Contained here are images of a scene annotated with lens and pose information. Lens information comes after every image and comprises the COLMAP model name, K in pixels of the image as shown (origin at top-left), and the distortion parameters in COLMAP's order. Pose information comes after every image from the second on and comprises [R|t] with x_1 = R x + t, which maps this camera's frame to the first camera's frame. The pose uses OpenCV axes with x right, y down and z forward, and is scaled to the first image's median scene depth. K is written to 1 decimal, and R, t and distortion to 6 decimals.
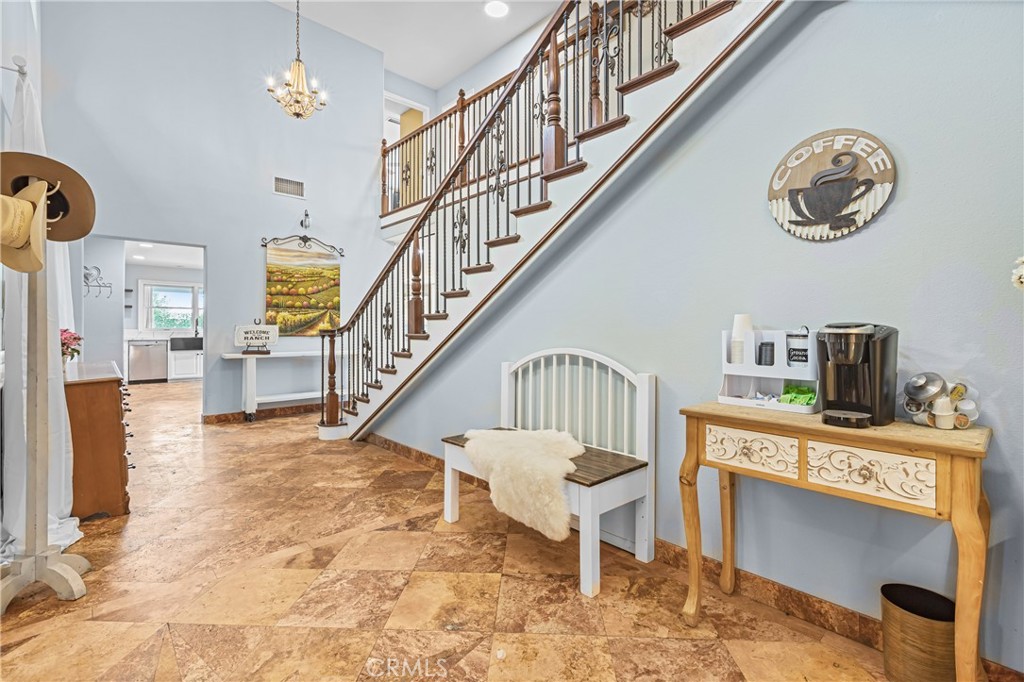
lens RADIAL K [[463.7, 0, 515.9], [0, 463.7, 334.1], [0, 0, 1]] dist [0.002143, 0.000035]
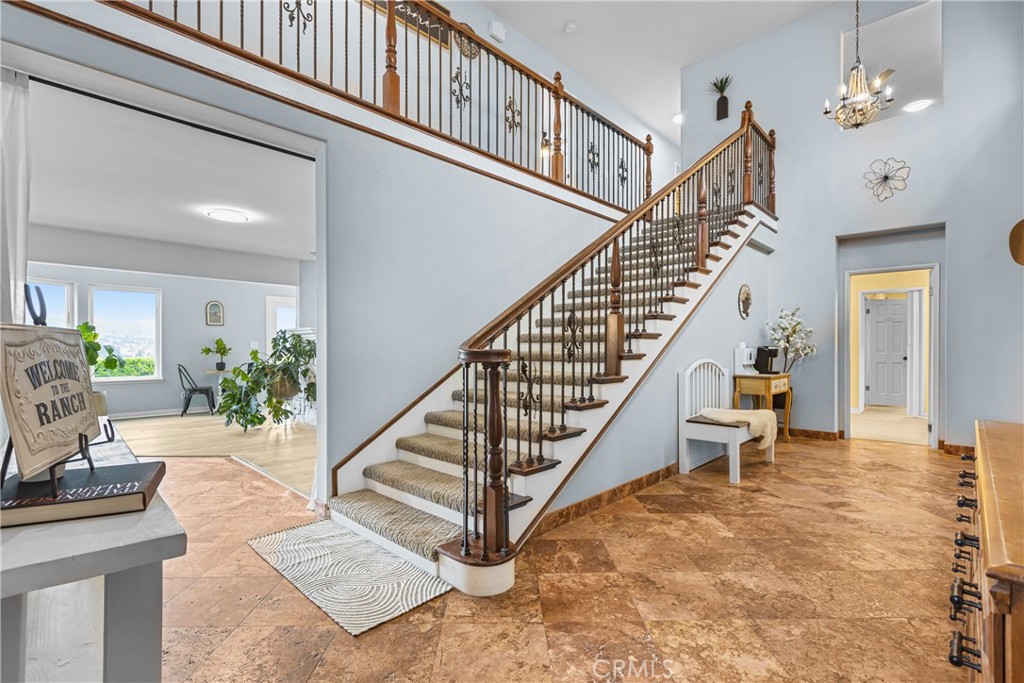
lens RADIAL K [[463.7, 0, 516.5], [0, 463.7, 344.1], [0, 0, 1]] dist [0.002143, 0.000035]
pose [[-0.061318, -0.002721, 0.998115, -1.328058], [0.005294, 0.999981, 0.003051, -0.031909], [-0.998104, 0.005471, -0.061303, 1.526437]]
